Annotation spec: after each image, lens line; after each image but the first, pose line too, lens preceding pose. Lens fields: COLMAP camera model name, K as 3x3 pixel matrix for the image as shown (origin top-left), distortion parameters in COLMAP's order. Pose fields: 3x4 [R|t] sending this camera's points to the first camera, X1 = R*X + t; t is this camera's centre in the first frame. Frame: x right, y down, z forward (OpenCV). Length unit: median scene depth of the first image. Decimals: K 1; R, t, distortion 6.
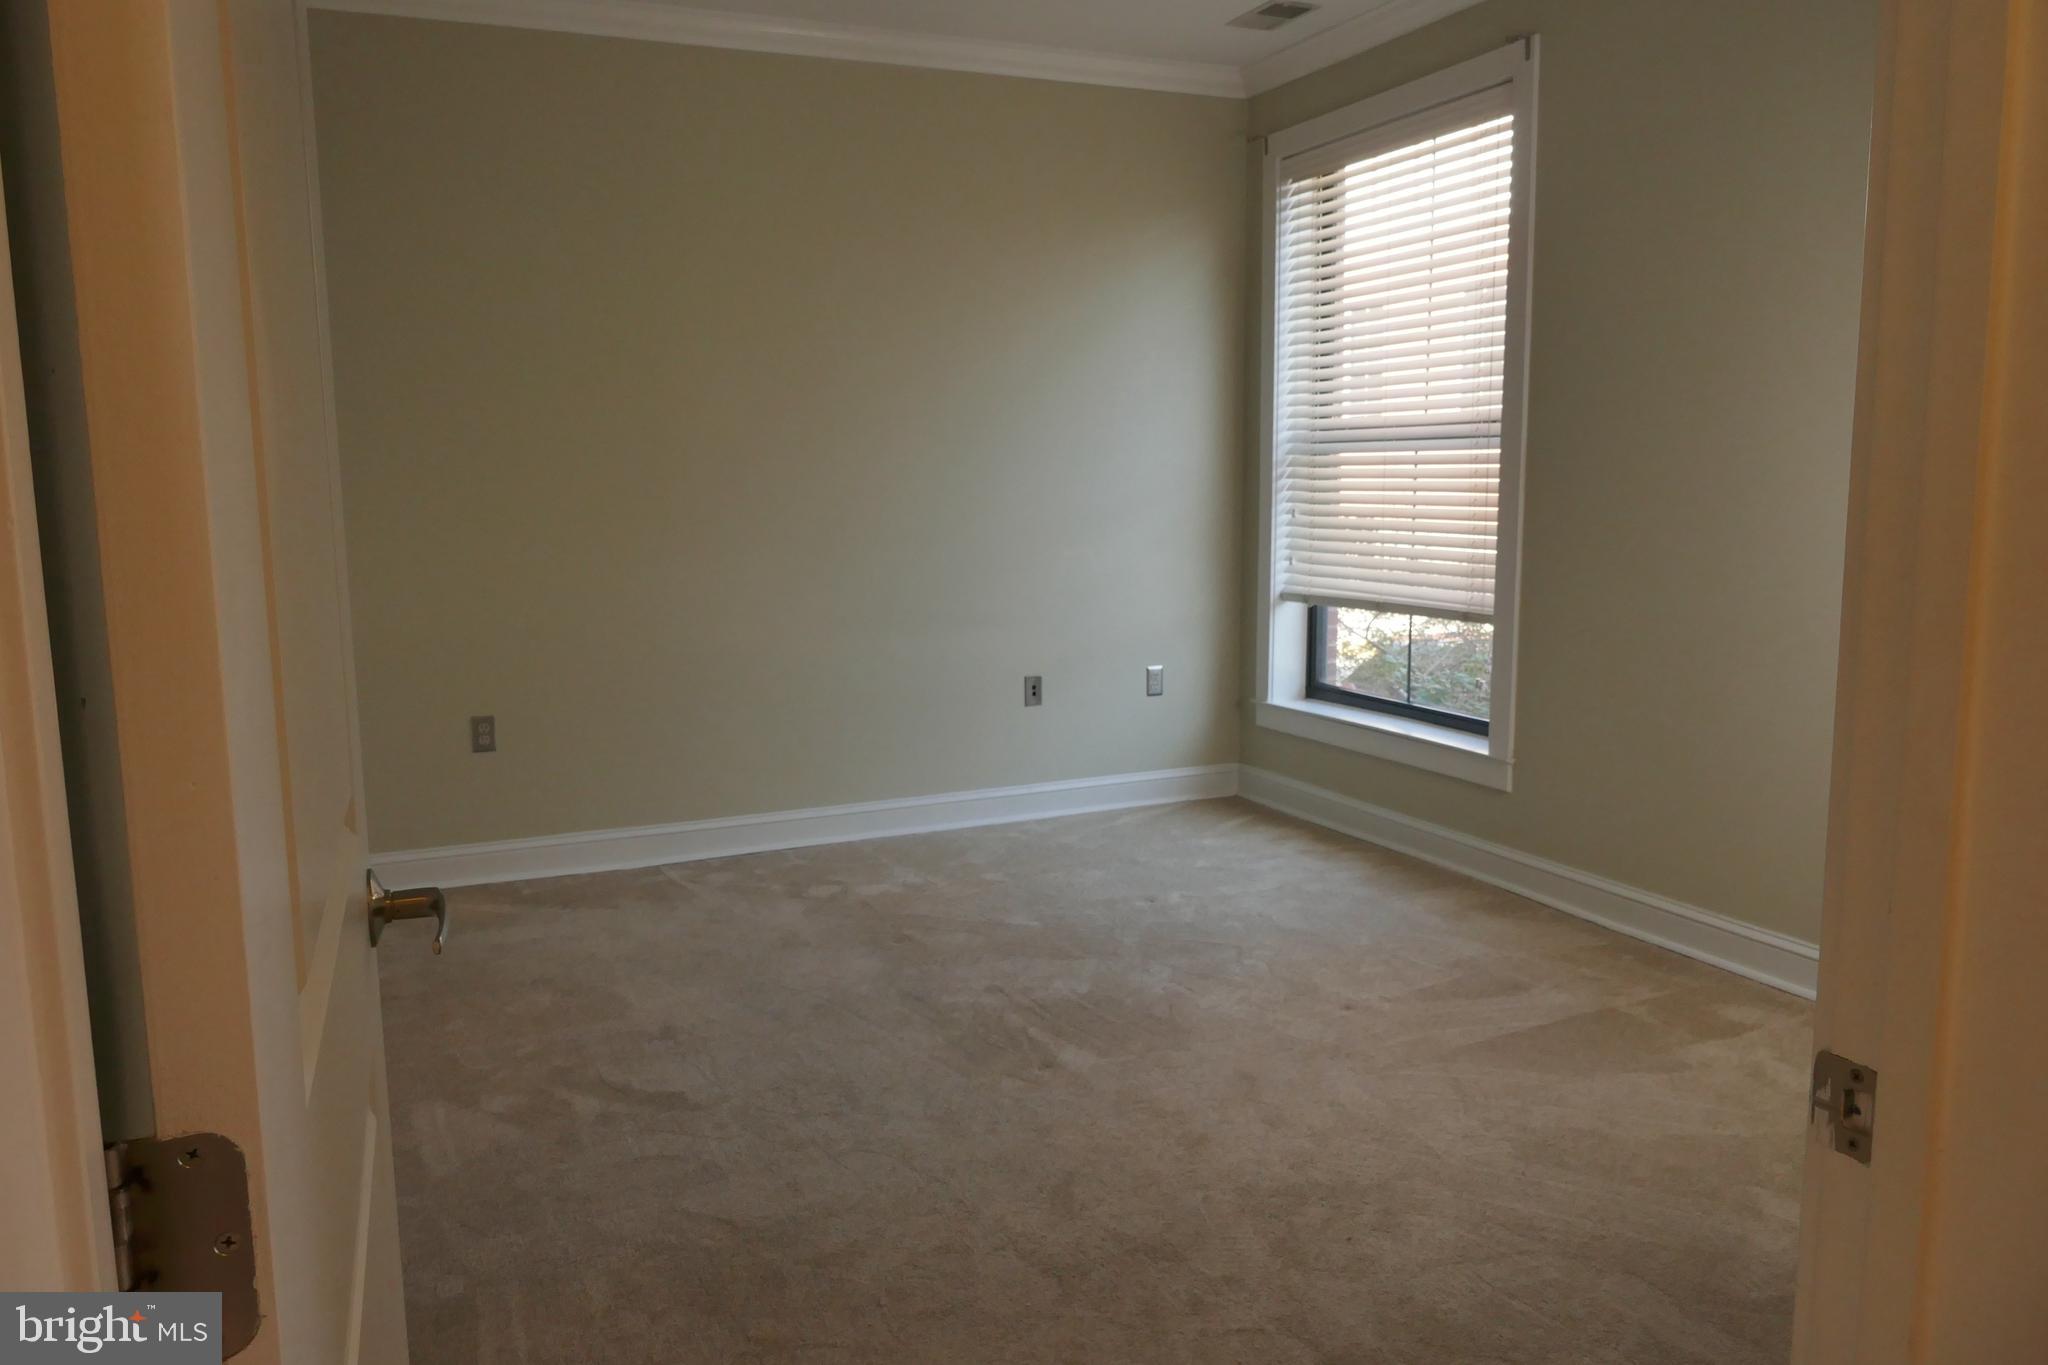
lens RADIAL K [[1485.4, 0, 1024.0], [0, 1485.4, 682.5], [0, 0, 1]] dist [-0.027713, -0.002010]
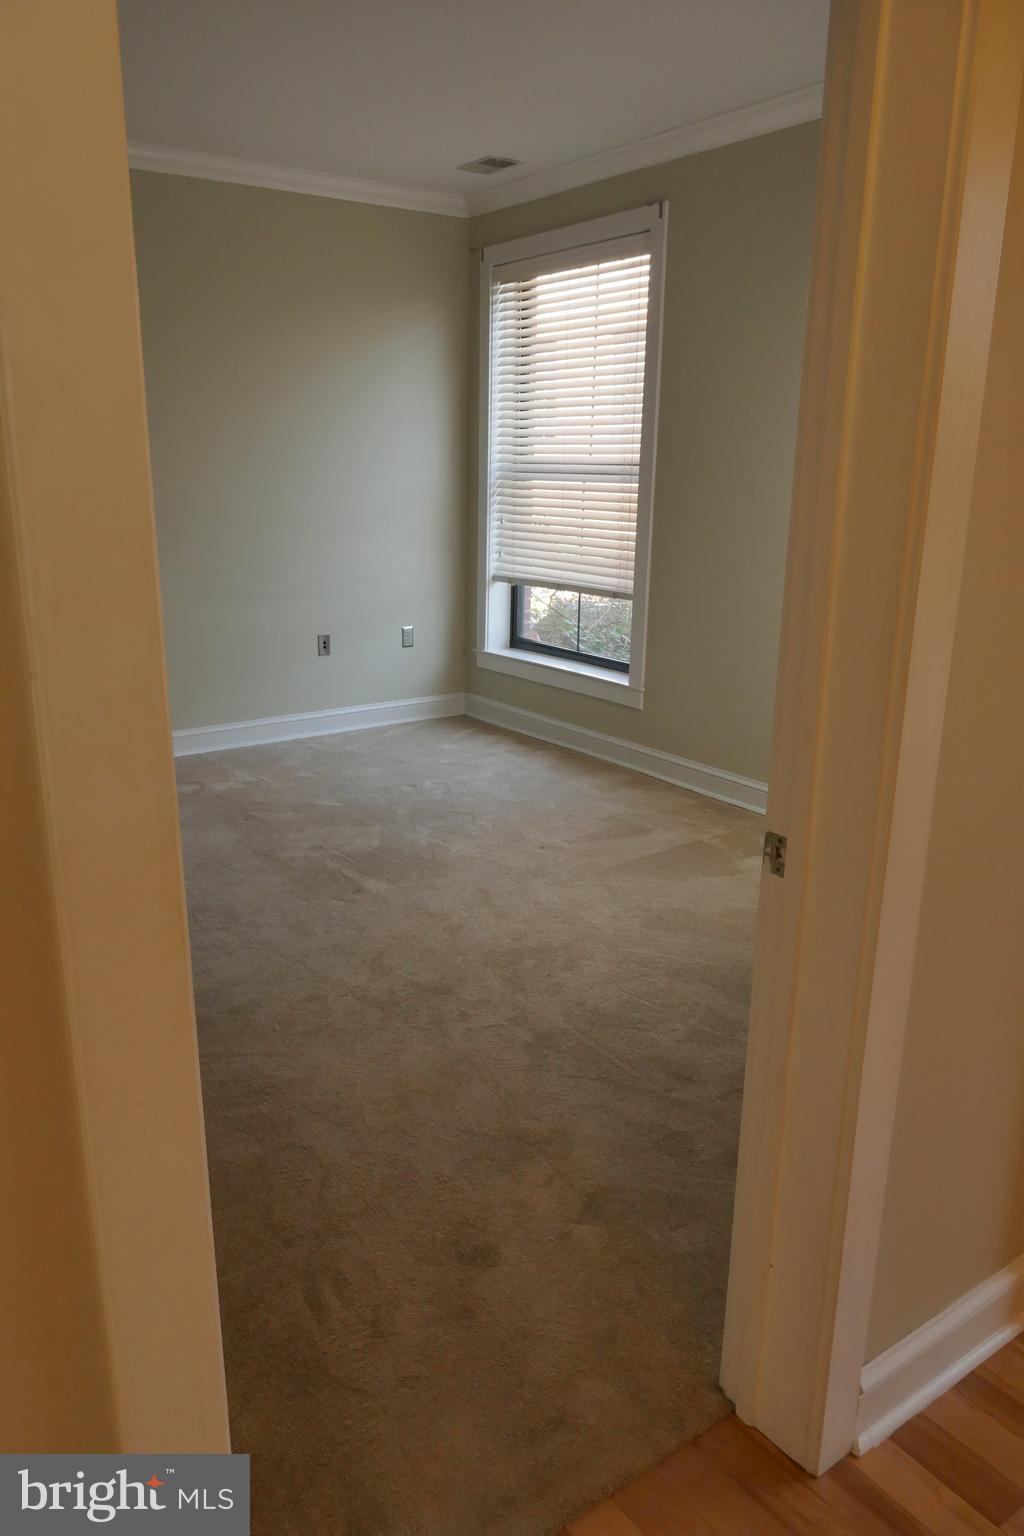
lens RADIAL K [[1105.7, 0, 508.8], [0, 1105.7, 823.1], [0, 0, 1]] dist [-0.012730, 0.000319]
pose [[0.980539, -0.042646, 0.191639, -0.040078], [0.008383, 0.984327, 0.176155, -0.015380], [-0.196148, -0.171120, 0.965528, -0.126185]]
